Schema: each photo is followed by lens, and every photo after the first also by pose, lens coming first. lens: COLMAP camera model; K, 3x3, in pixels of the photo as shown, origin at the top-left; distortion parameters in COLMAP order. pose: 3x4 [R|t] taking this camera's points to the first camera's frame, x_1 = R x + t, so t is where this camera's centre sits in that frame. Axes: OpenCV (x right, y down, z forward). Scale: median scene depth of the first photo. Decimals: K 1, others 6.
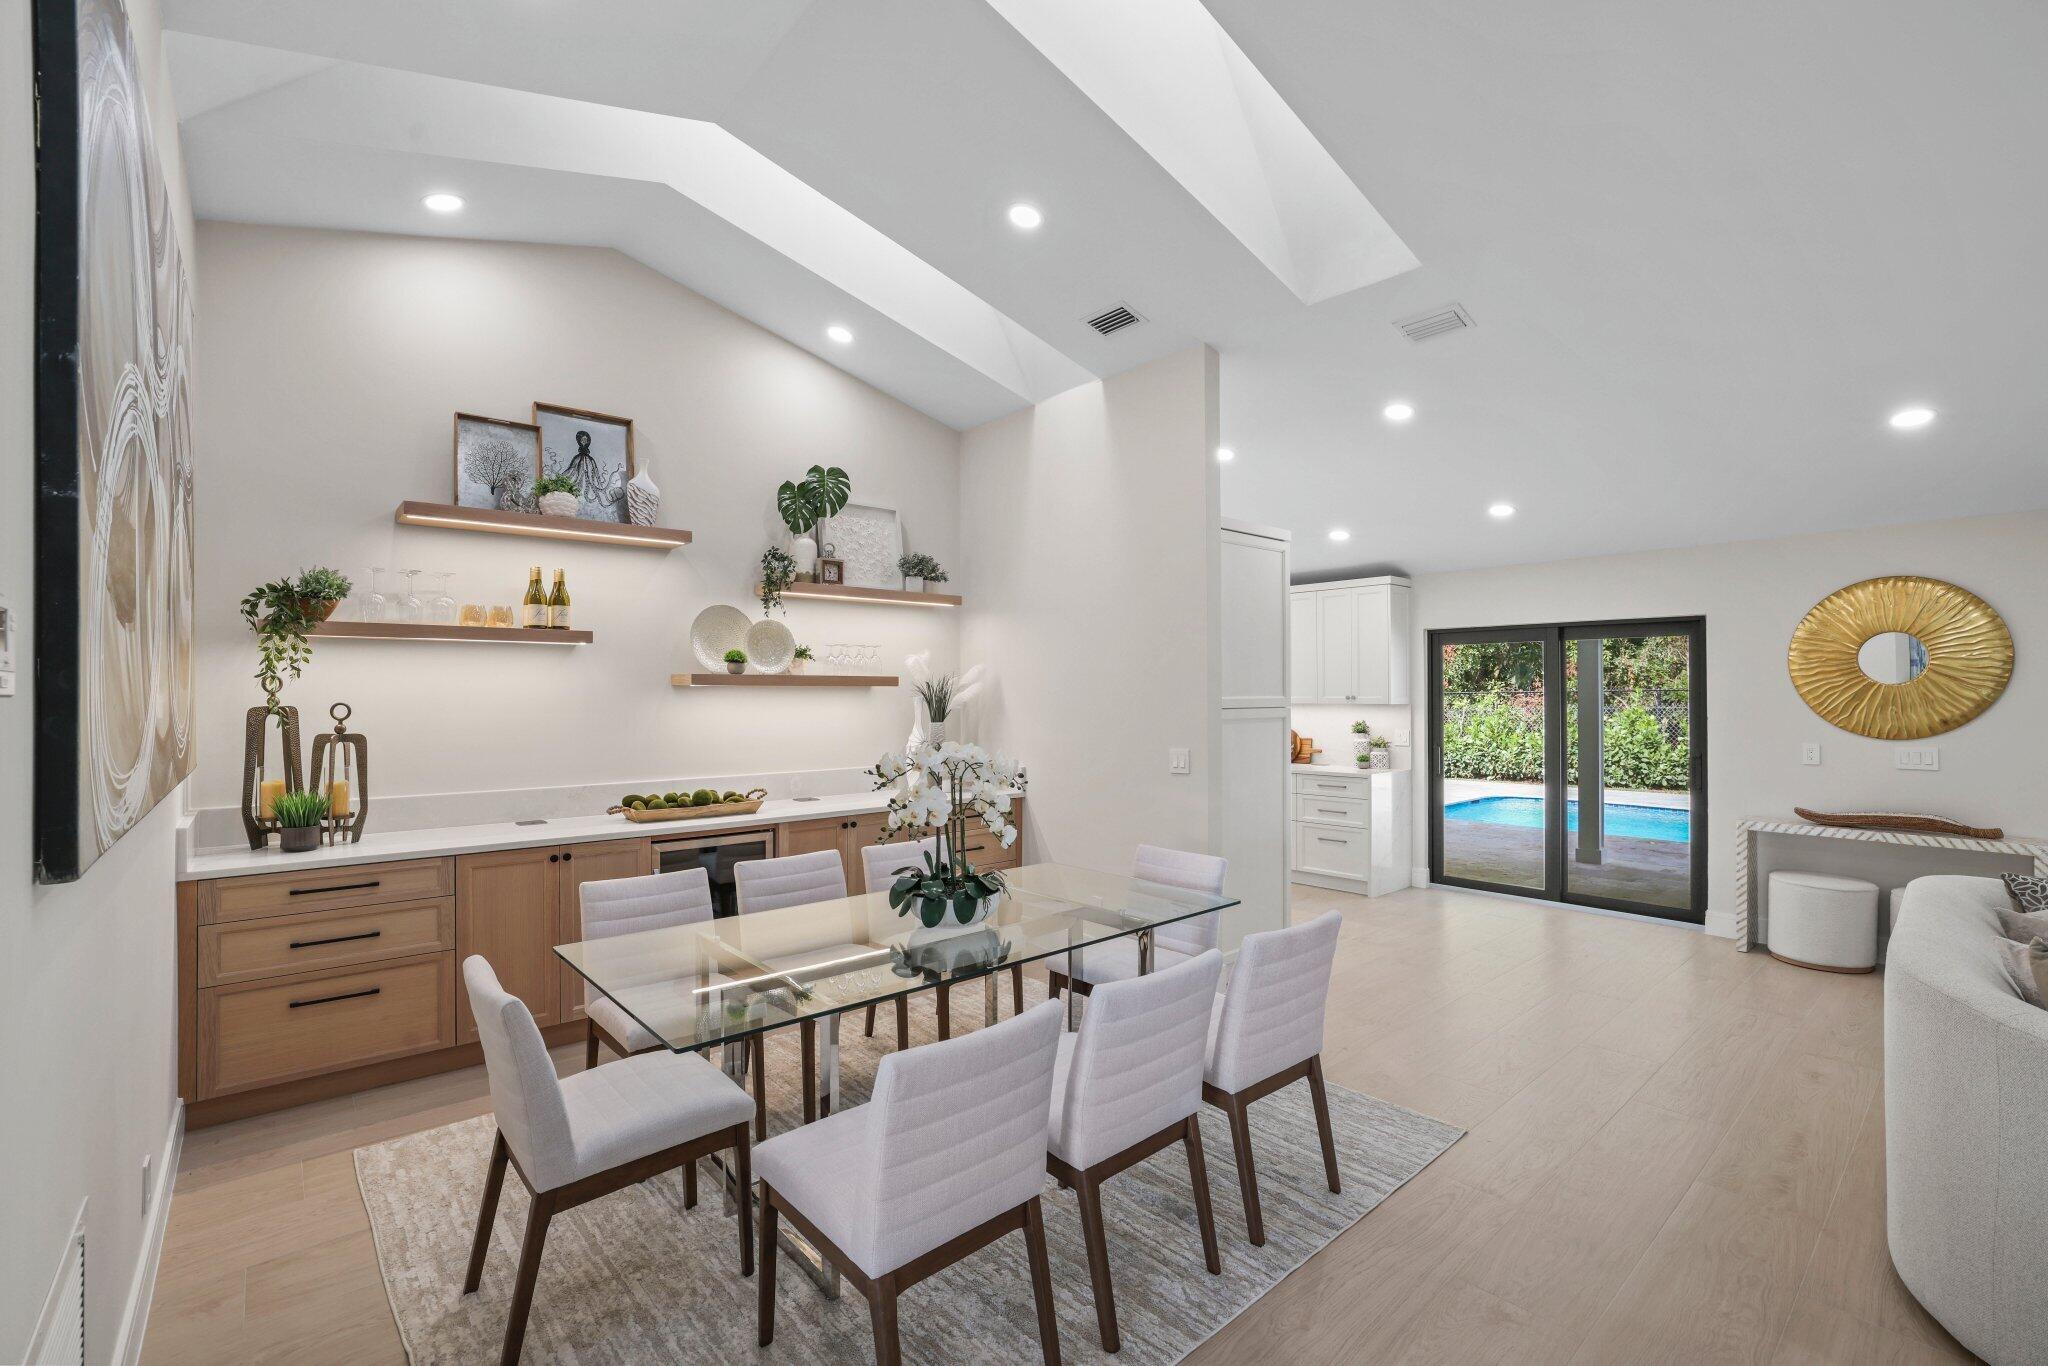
lens RADIAL K [[888.0, 0, 1023.9], [0, 888.0, 688.1], [0, 0, 1]] dist [-0.039884, 0.020713]
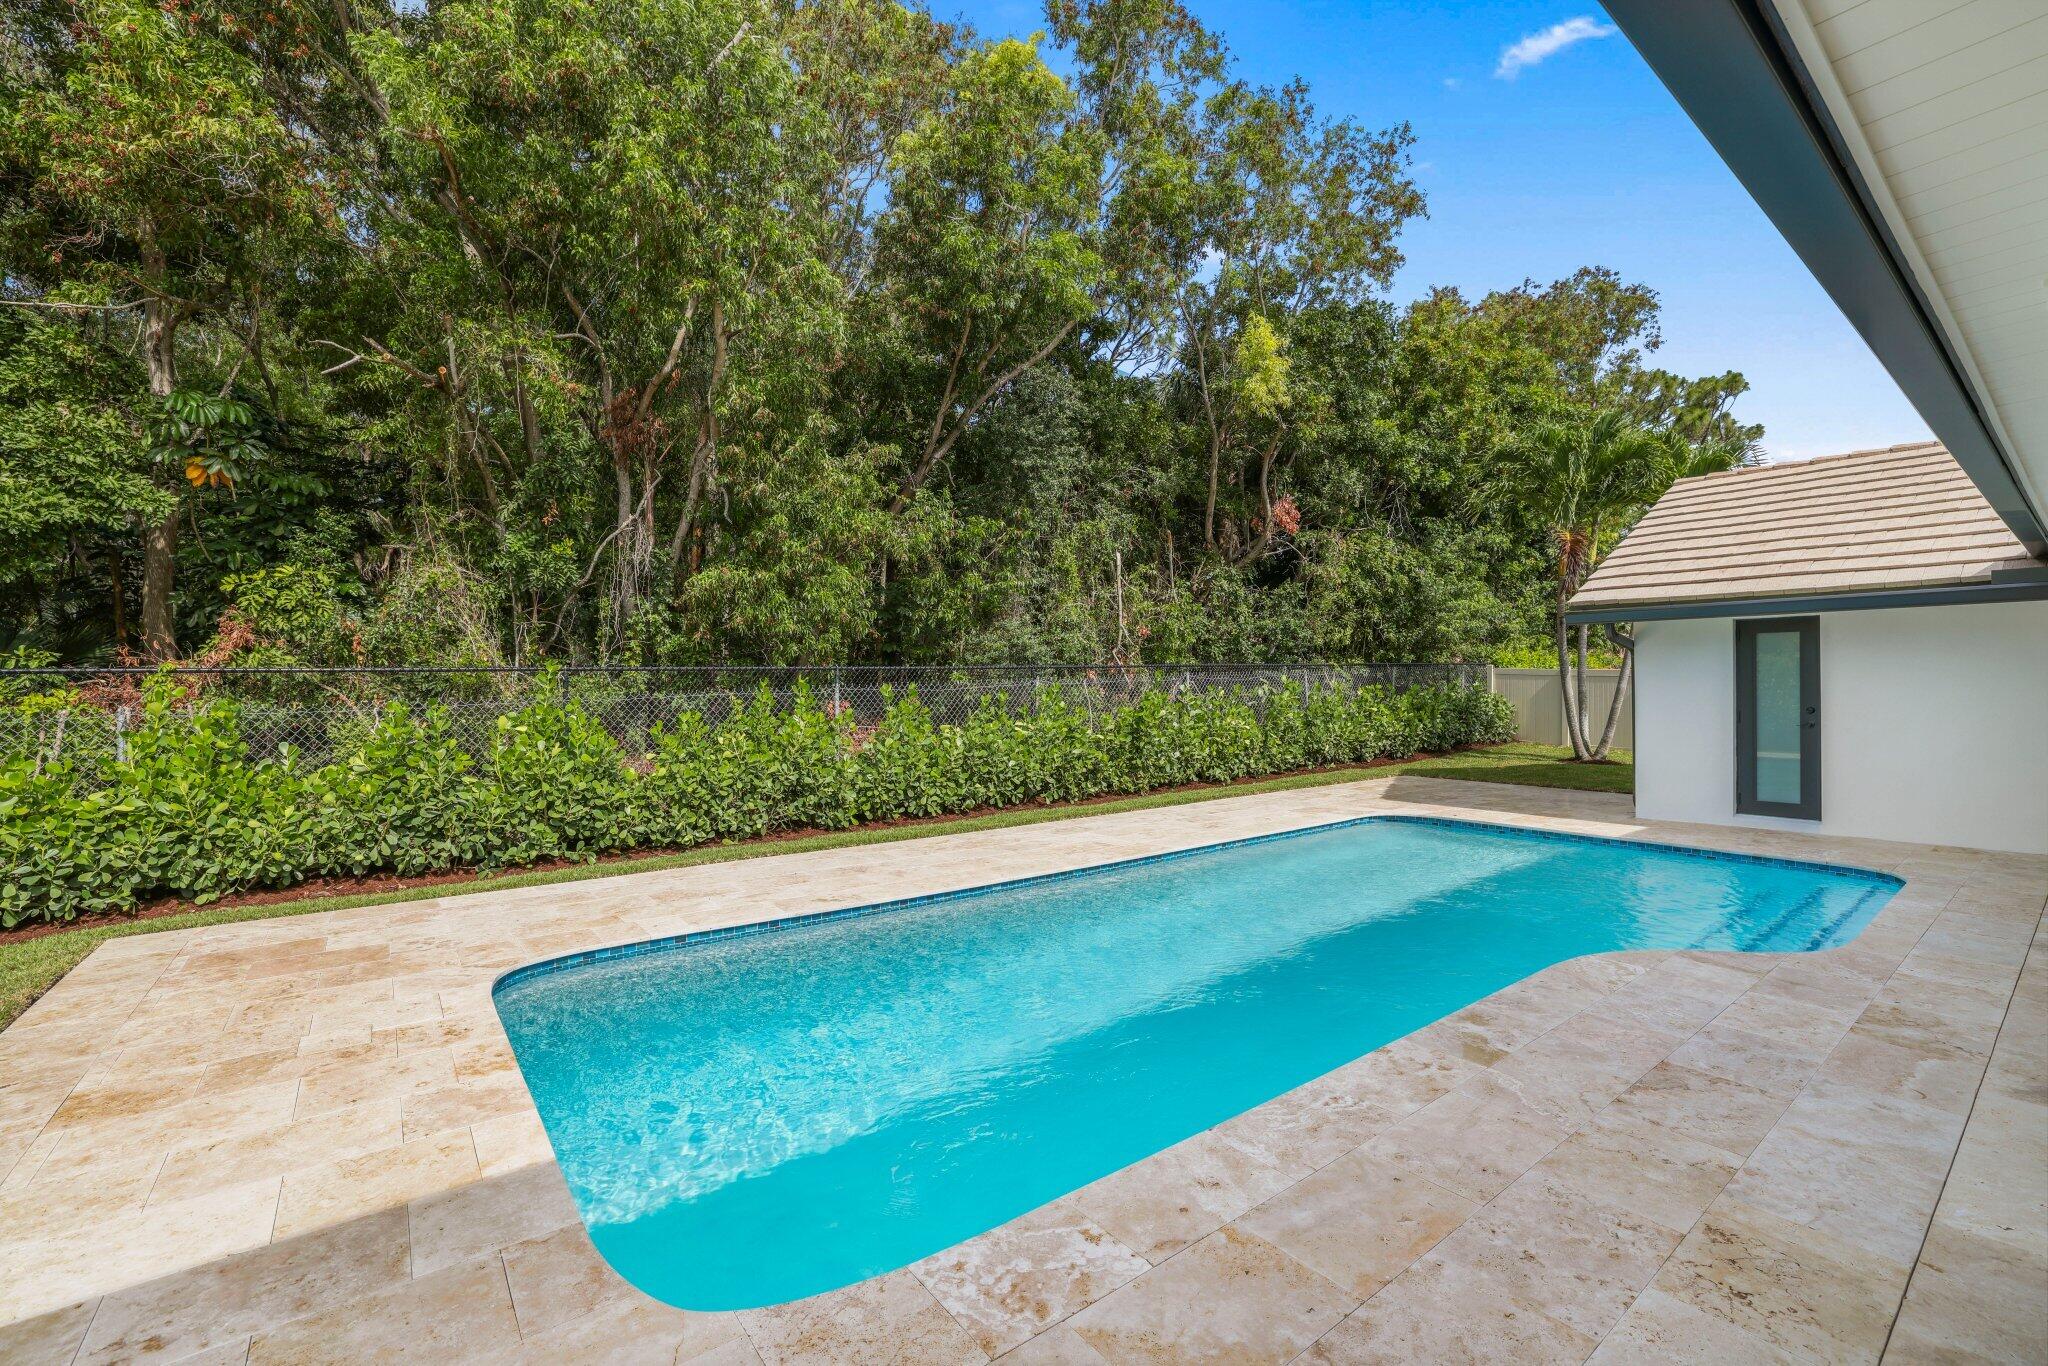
lens RADIAL K [[888.0, 0, 1023.9], [0, 888.0, 688.1], [0, 0, 1]] dist [-0.039884, 0.020713]
pose [[0.067308, 0.000167, 0.997732, 0.723584], [-0.002713, 0.999996, 0.000015, 0.047358], [-0.997729, -0.002708, 0.067308, 2.469729]]
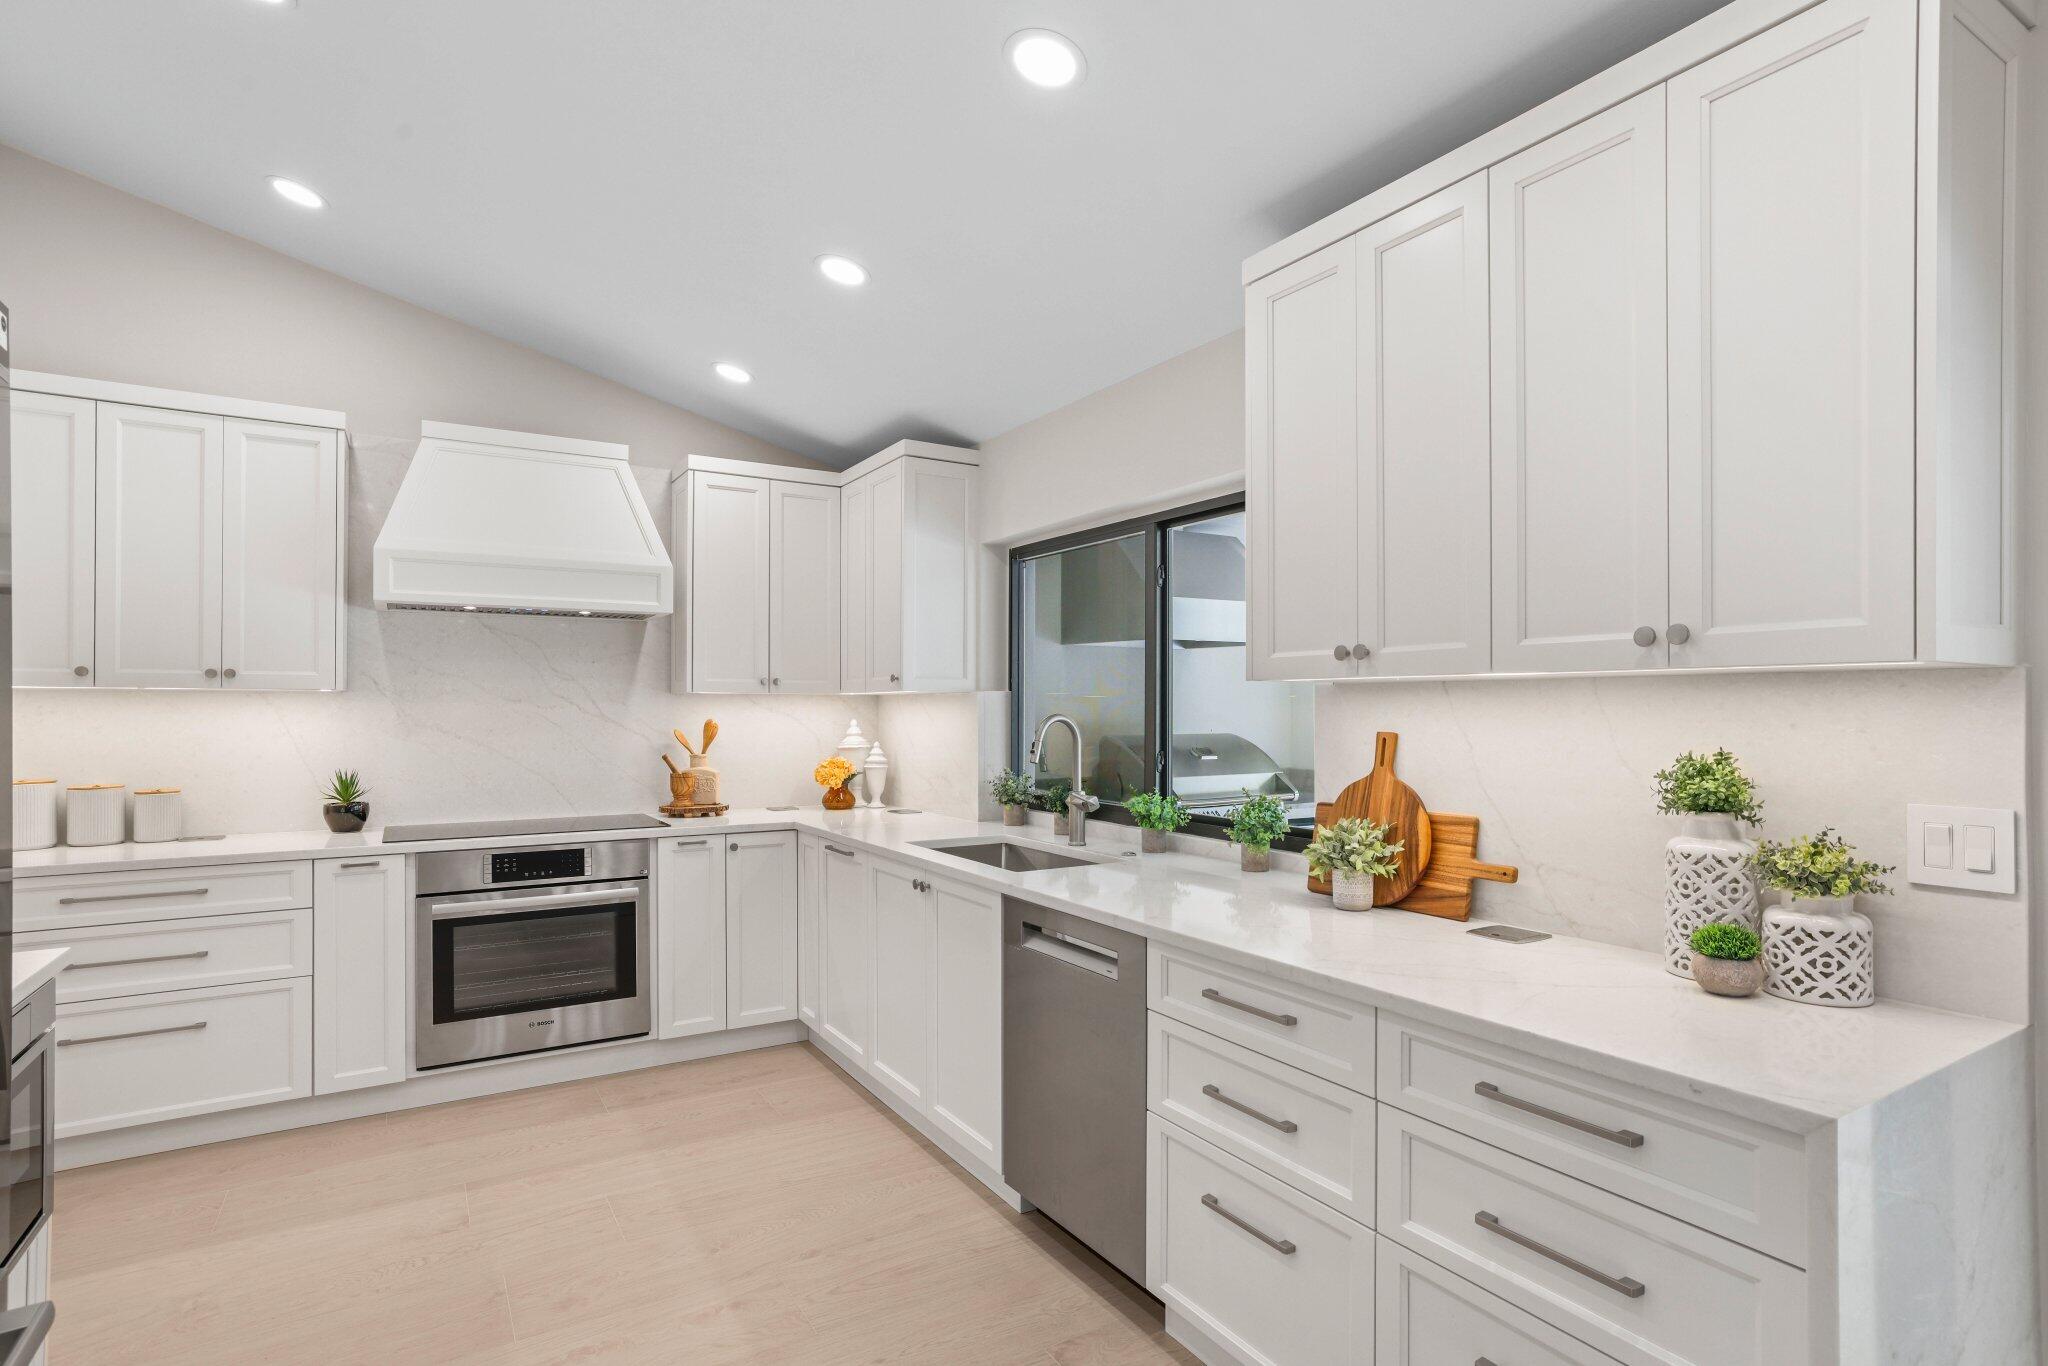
lens RADIAL K [[1012.0, 0, 1012.9], [0, 1012.0, 687.7], [0, 0, 1]] dist [-0.004700, -0.000486]
pose [[0.984036, -0.000566, -0.177969, 0.416077], [-0.001605, 0.999926, -0.012053, 0.039043], [0.177963, 0.012146, 0.983962, 1.167101]]
